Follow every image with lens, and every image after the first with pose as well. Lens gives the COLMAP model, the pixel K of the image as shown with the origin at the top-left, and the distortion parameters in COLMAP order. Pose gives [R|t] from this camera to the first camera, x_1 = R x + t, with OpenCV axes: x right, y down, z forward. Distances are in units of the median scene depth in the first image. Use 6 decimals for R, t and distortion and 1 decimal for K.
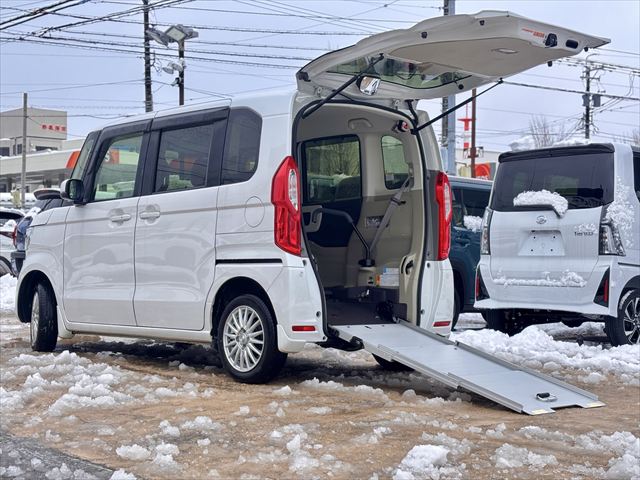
lens RADIAL K [[1032.5, 0, 312.8], [0, 1032.5, 254.8], [0, 0, 1]] dist [0.222662, 0.000000]
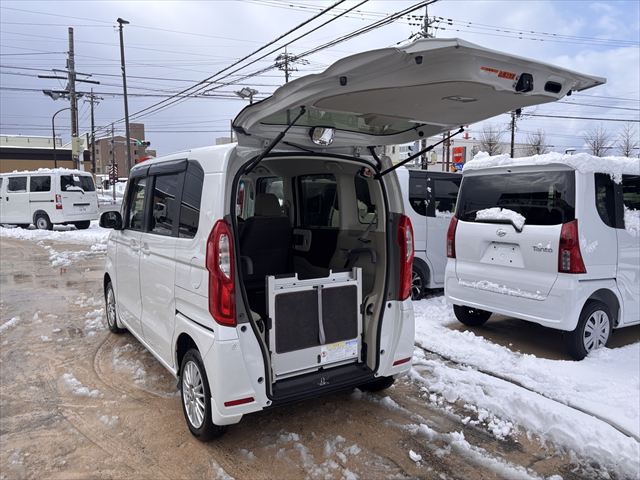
lens RADIAL K [[474.9, 0, 323.2], [0, 474.9, 238.6], [0, 0, 1]] dist [0.071667, -0.009468]
pose [[0.990603, 0.009362, -0.136450, 0.116844], [0.004648, 0.994773, 0.102003, -0.113058], [0.136692, -0.101679, 0.985382, 0.551708]]
